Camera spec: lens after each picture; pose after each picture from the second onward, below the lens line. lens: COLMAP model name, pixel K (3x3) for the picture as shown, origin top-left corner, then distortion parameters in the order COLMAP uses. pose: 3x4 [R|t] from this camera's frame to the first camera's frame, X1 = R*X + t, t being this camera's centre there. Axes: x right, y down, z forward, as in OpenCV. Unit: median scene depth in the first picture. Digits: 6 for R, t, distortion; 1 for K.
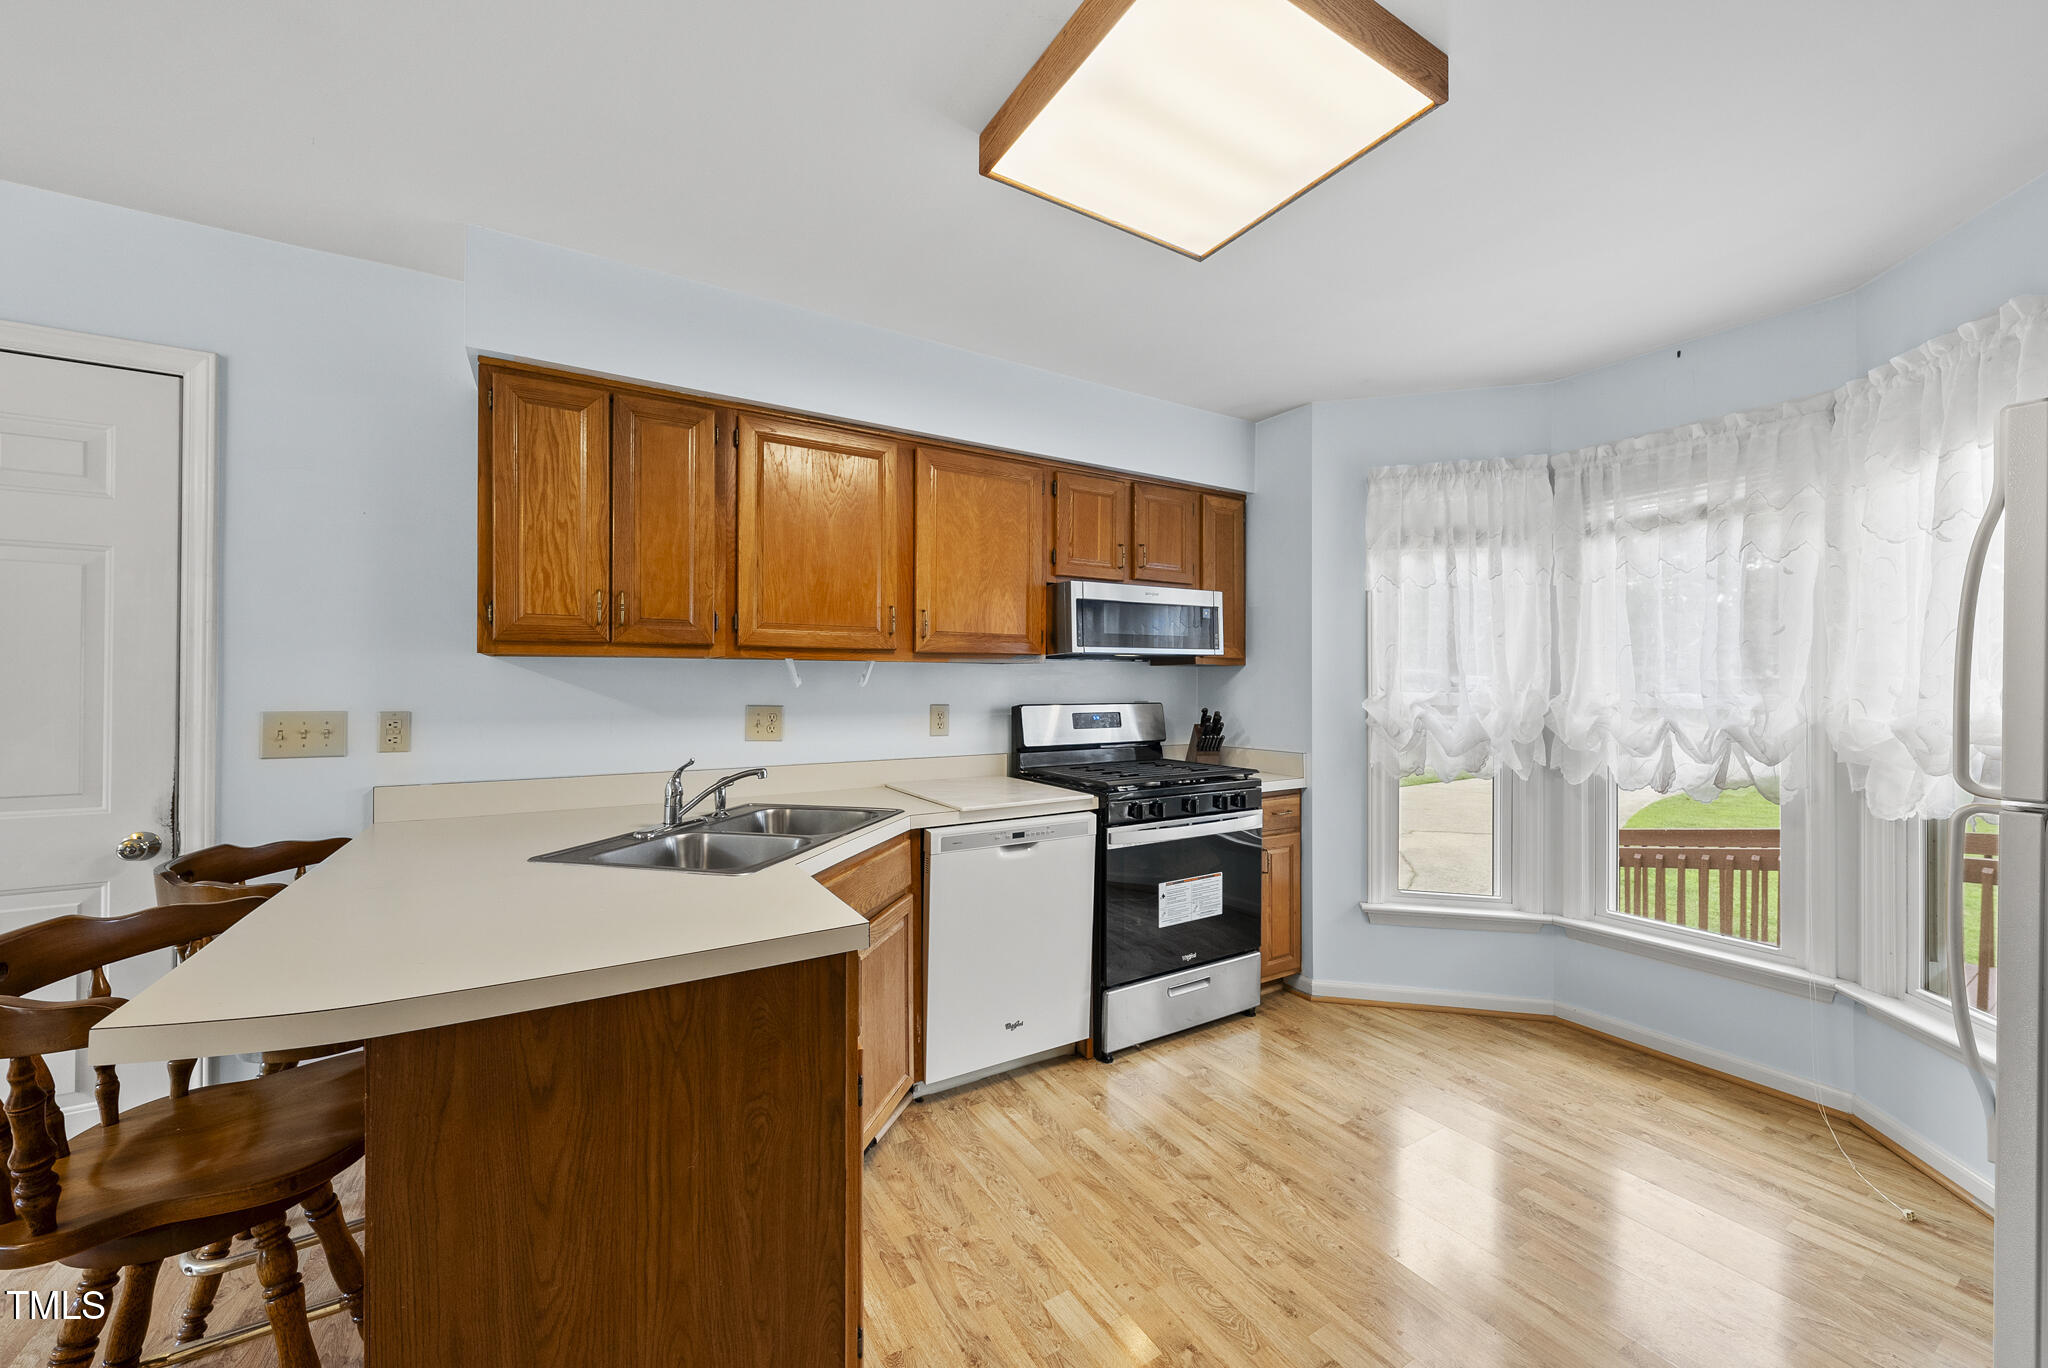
lens RADIAL K [[766.4, 0, 1026.8], [0, 766.4, 682.0], [0, 0, 1]] dist [-0.000969, -0.000078]
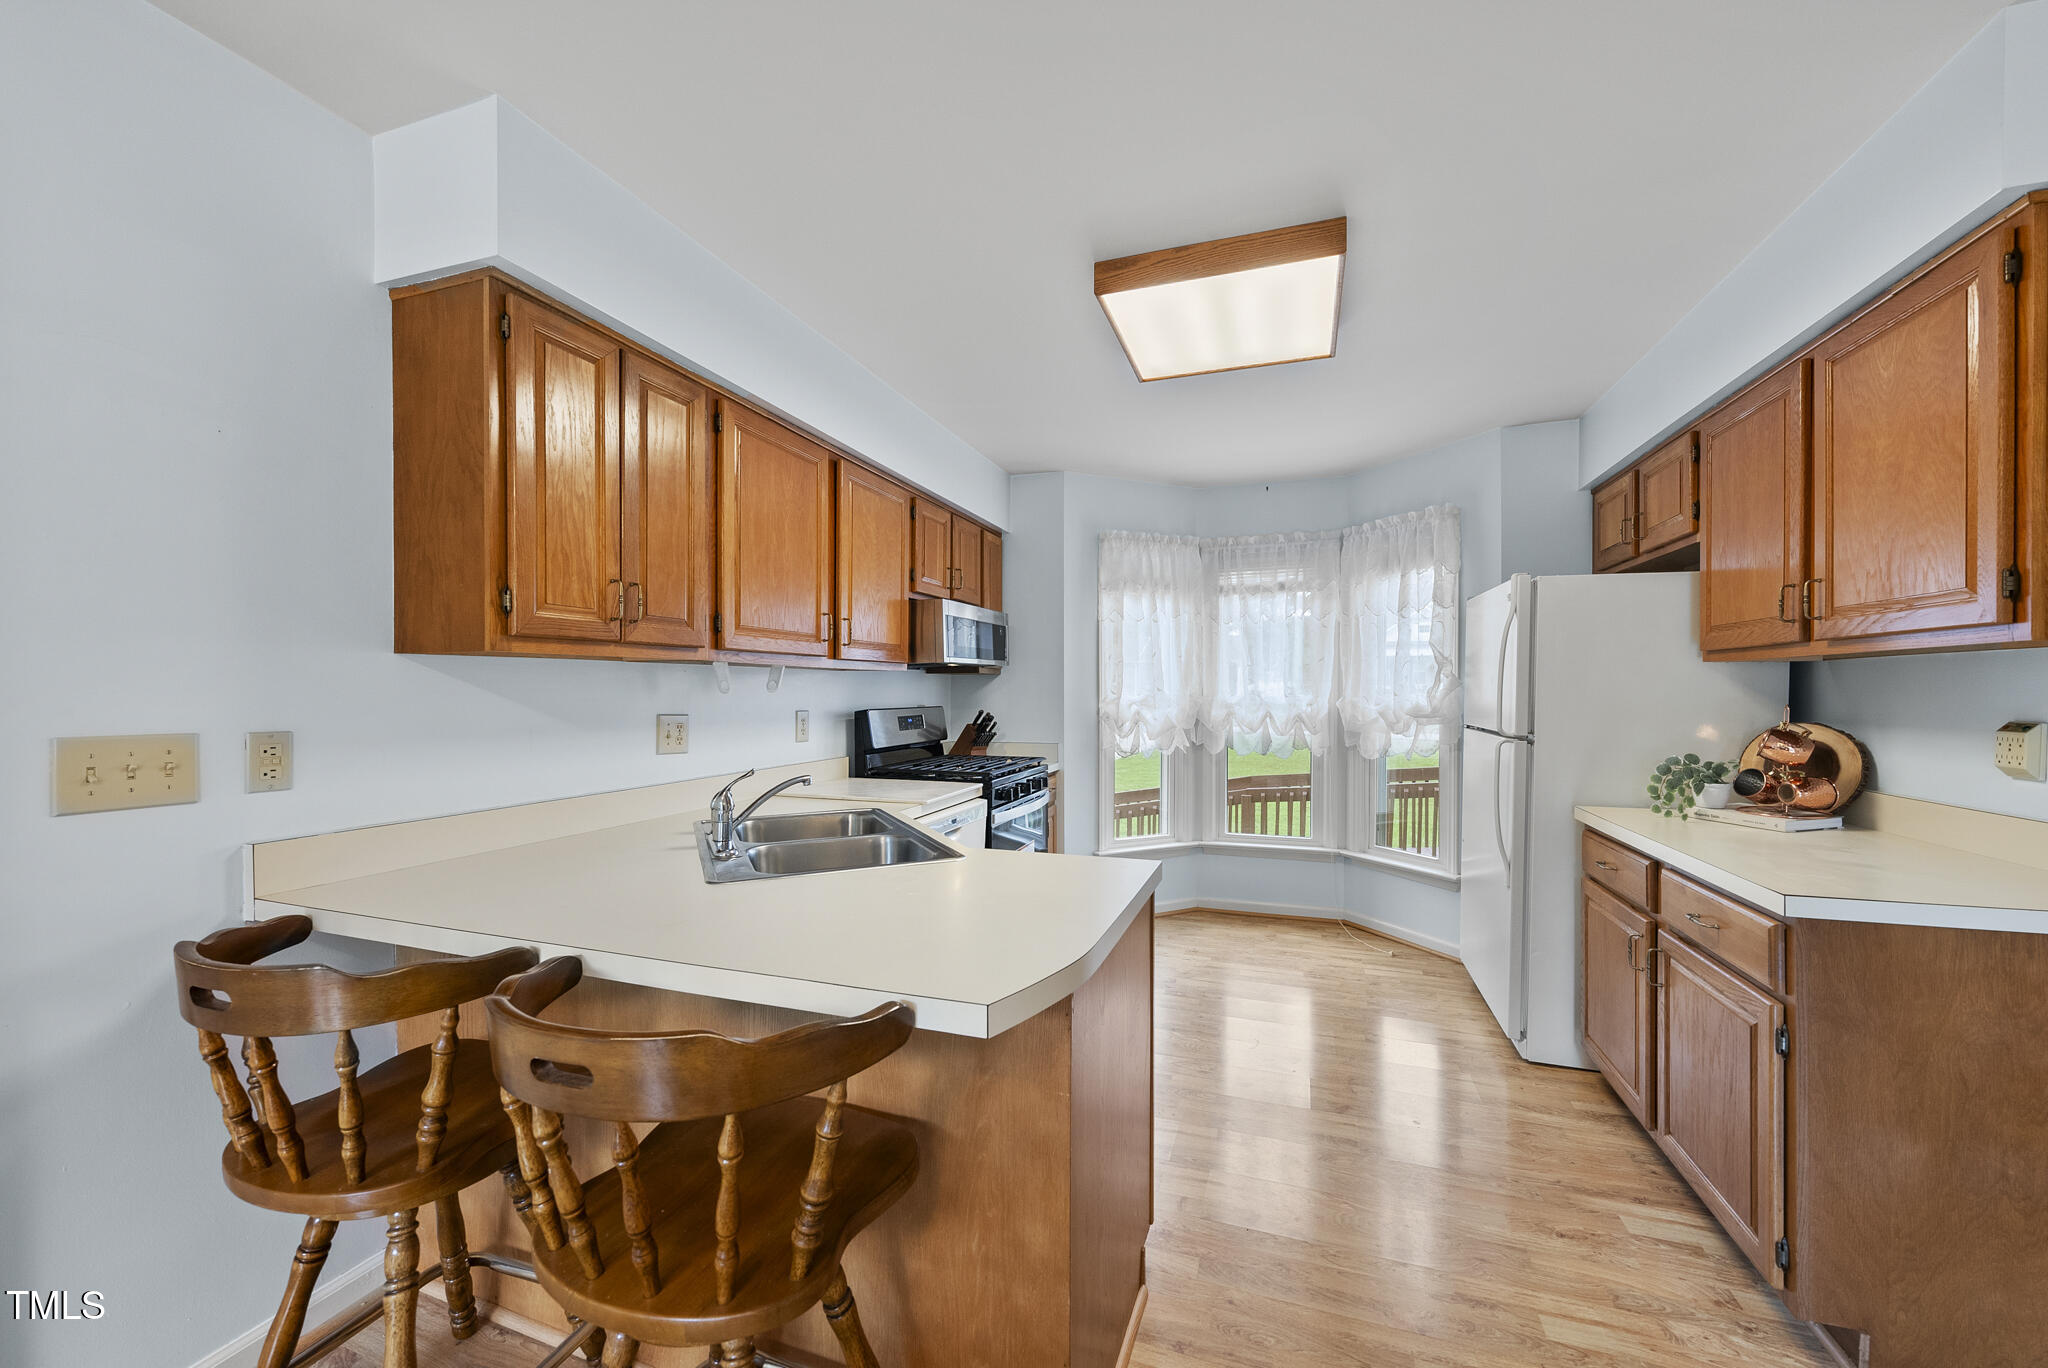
lens RADIAL K [[775.2, 0, 1025.5], [0, 775.2, 700.8], [0, 0, 1]] dist [-0.000069, 0.000001]
pose [[0.772920, -0.011171, 0.634405, -0.588560], [0.000222, 0.999850, 0.017336, -0.000423], [-0.634503, -0.013258, 0.772807, 0.032769]]
